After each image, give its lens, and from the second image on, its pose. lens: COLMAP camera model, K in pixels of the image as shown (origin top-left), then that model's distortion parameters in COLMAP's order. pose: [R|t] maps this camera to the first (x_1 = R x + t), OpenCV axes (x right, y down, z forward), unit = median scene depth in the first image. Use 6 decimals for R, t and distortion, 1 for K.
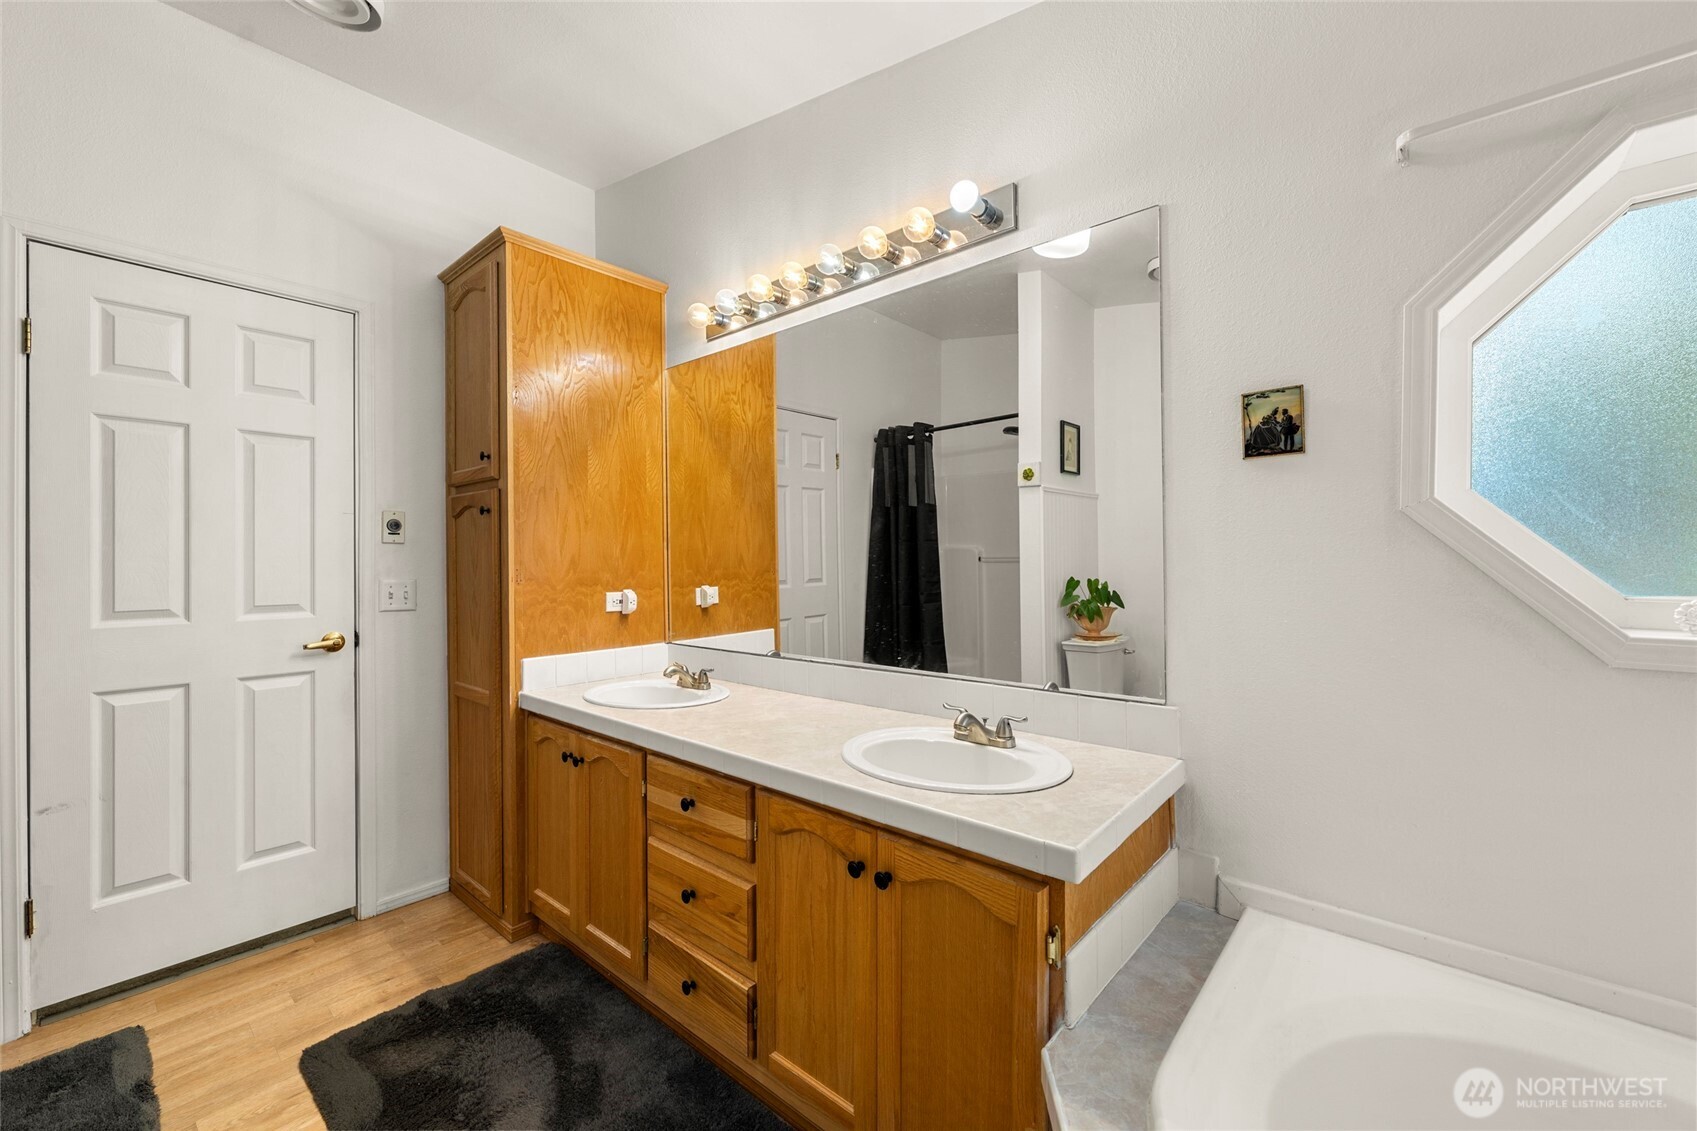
lens RADIAL K [[671.7, 0, 851.7], [0, 671.7, 561.1], [0, 0, 1]] dist [-0.000505, -0.000101]
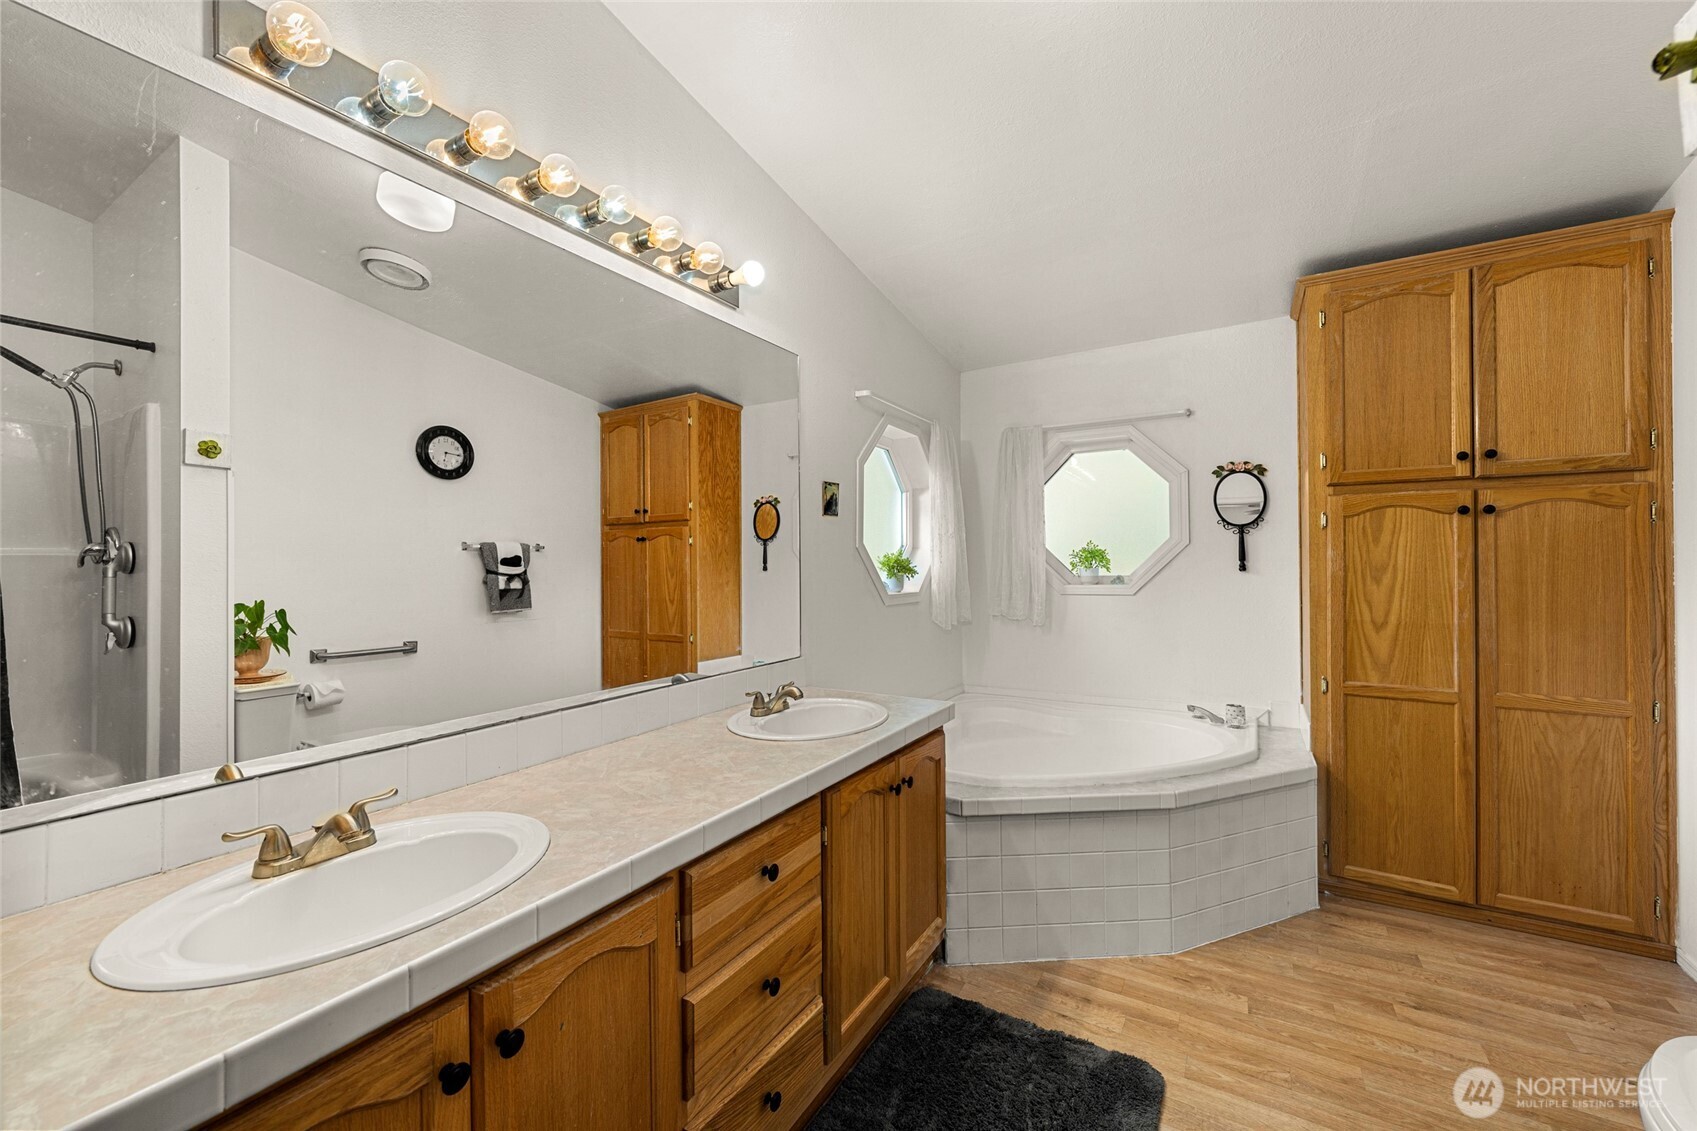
lens RADIAL K [[671.7, 0, 846.9], [0, 671.7, 559.7], [0, 0, 1]] dist [-0.000505, -0.000101]
pose [[-0.171141, 0.014966, 0.985133, -1.106665], [0.013390, 0.999828, -0.012863, -0.003162], [-0.985155, 0.010989, -0.171312, 1.087367]]
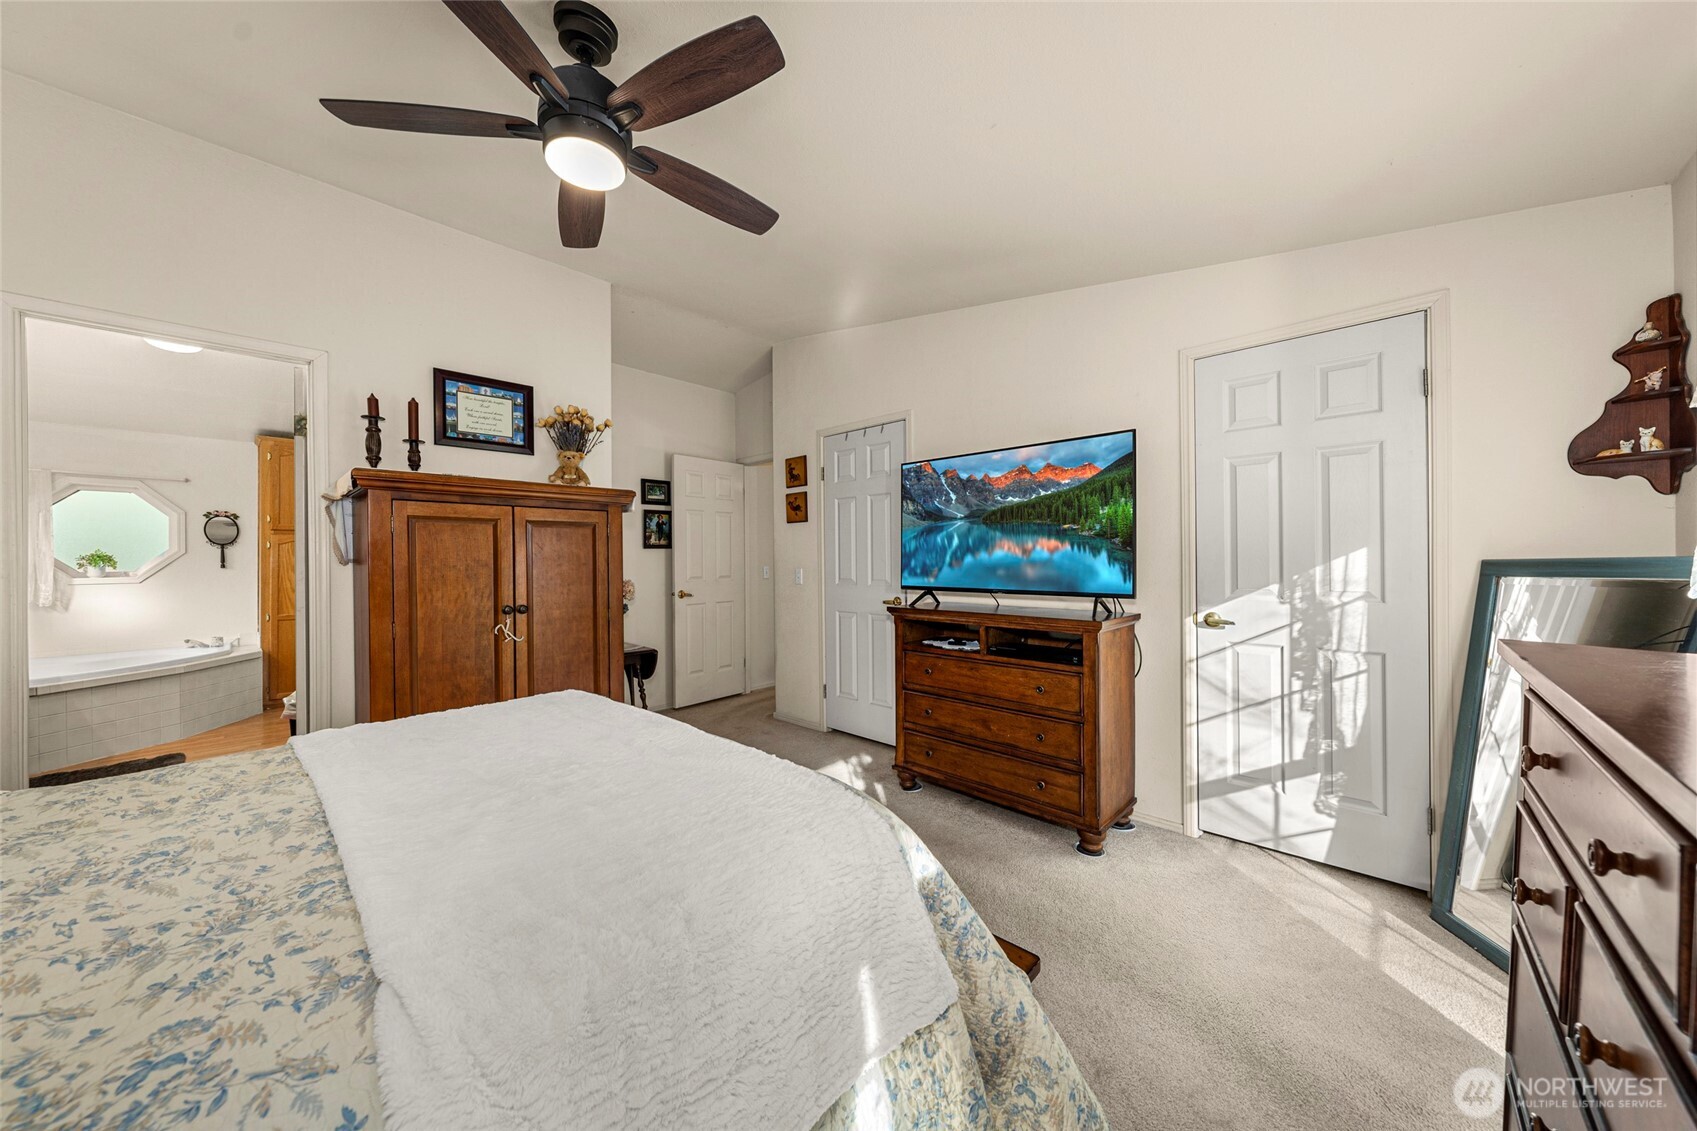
lens RADIAL K [[577.7, 0, 841.2], [0, 577.7, 555.0], [0, 0, 1]] dist [0.000462, 0.000057]
pose [[-0.999247, 0.011285, 0.037133, -2.955350], [0.011216, 0.999935, -0.002075, -0.006457], [-0.037154, -0.001657, -0.999308, 2.720790]]
